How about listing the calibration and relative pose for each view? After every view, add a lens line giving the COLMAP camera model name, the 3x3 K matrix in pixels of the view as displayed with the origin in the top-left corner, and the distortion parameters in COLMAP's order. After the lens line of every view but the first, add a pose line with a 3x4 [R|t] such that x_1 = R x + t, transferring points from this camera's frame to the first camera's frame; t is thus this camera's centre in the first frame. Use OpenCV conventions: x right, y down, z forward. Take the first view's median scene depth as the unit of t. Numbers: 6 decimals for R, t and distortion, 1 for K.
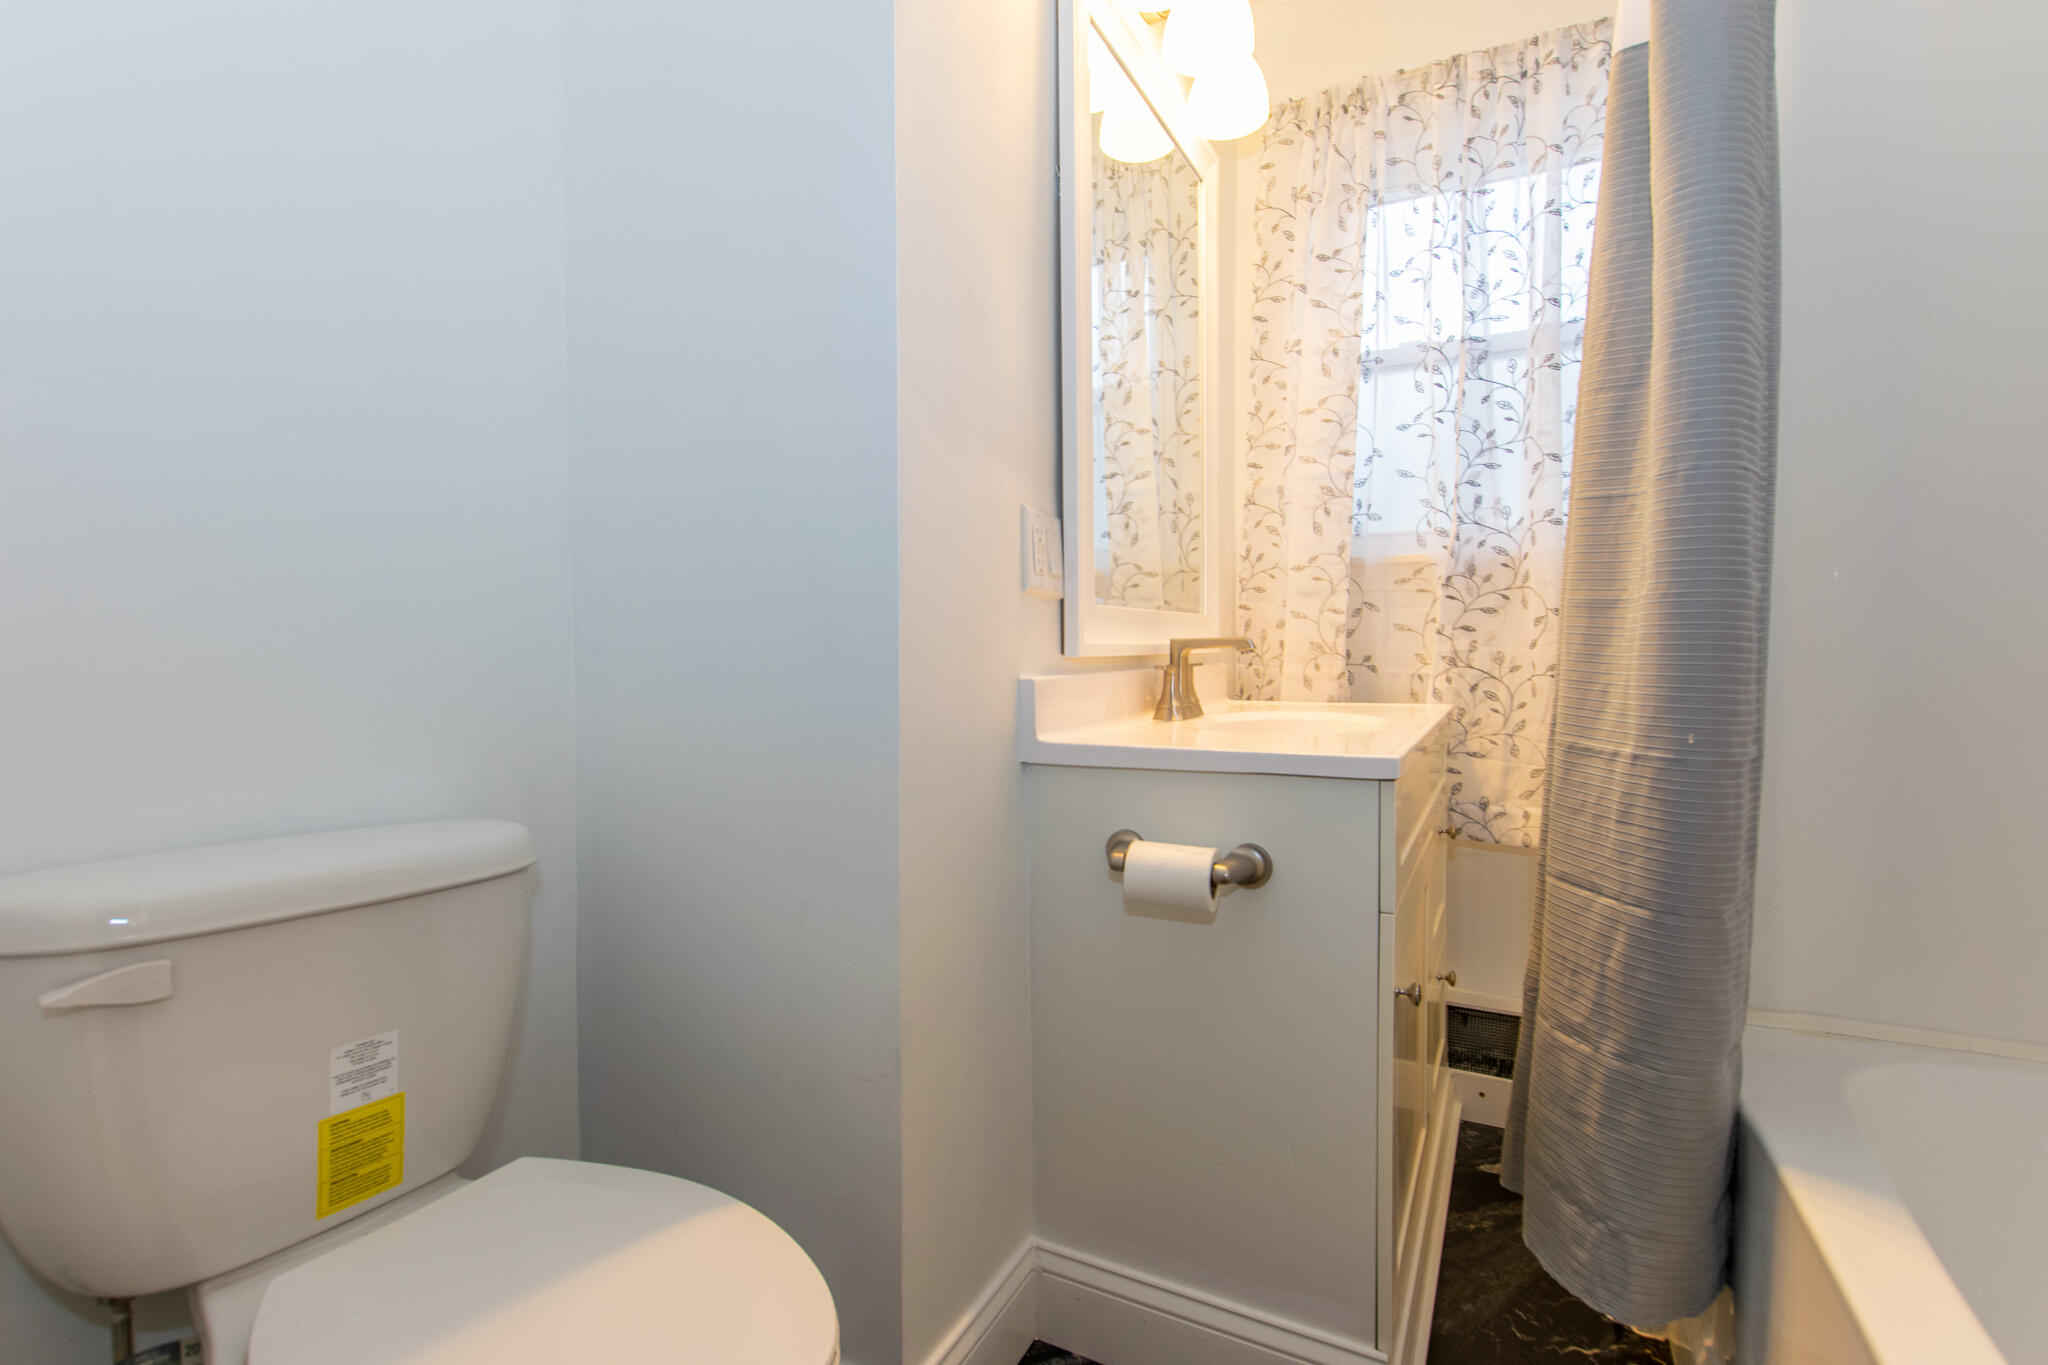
lens RADIAL K [[999.0, 0, 917.4], [0, 999.0, 708.4], [0, 0, 1]] dist [0.002256, -0.002086]
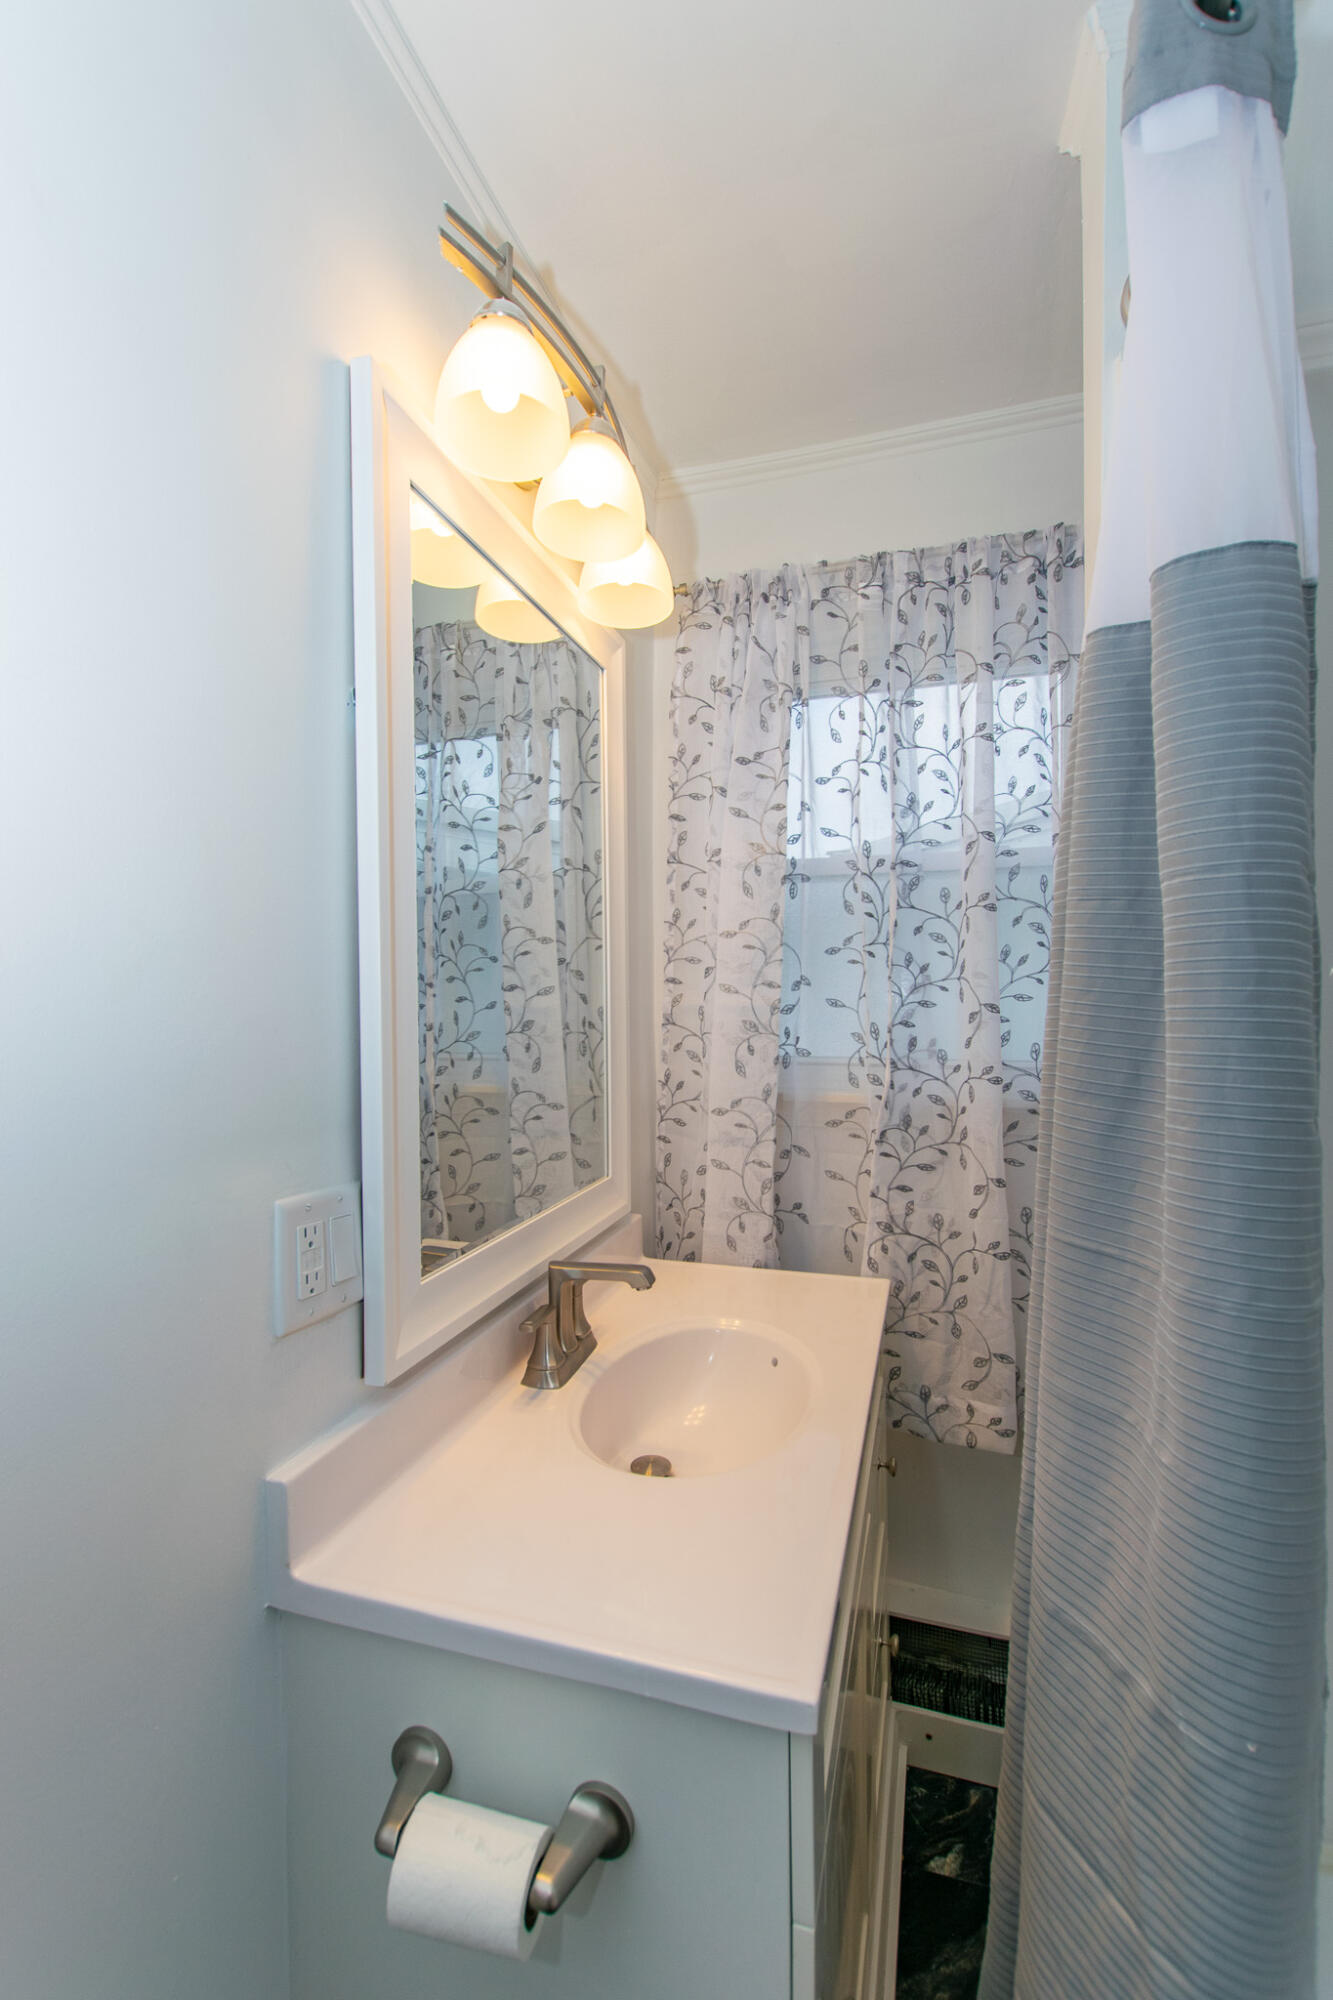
lens RADIAL K [[939.6, 0, 574.6], [0, 939.6, 1001.0], [0, 0, 1]] dist [0.002656, 0.000548]
pose [[0.985207, 0.012775, 0.170890, 0.124233], [-0.002967, 0.998340, -0.057525, -0.195708], [-0.171341, 0.056167, 0.983609, 0.231498]]
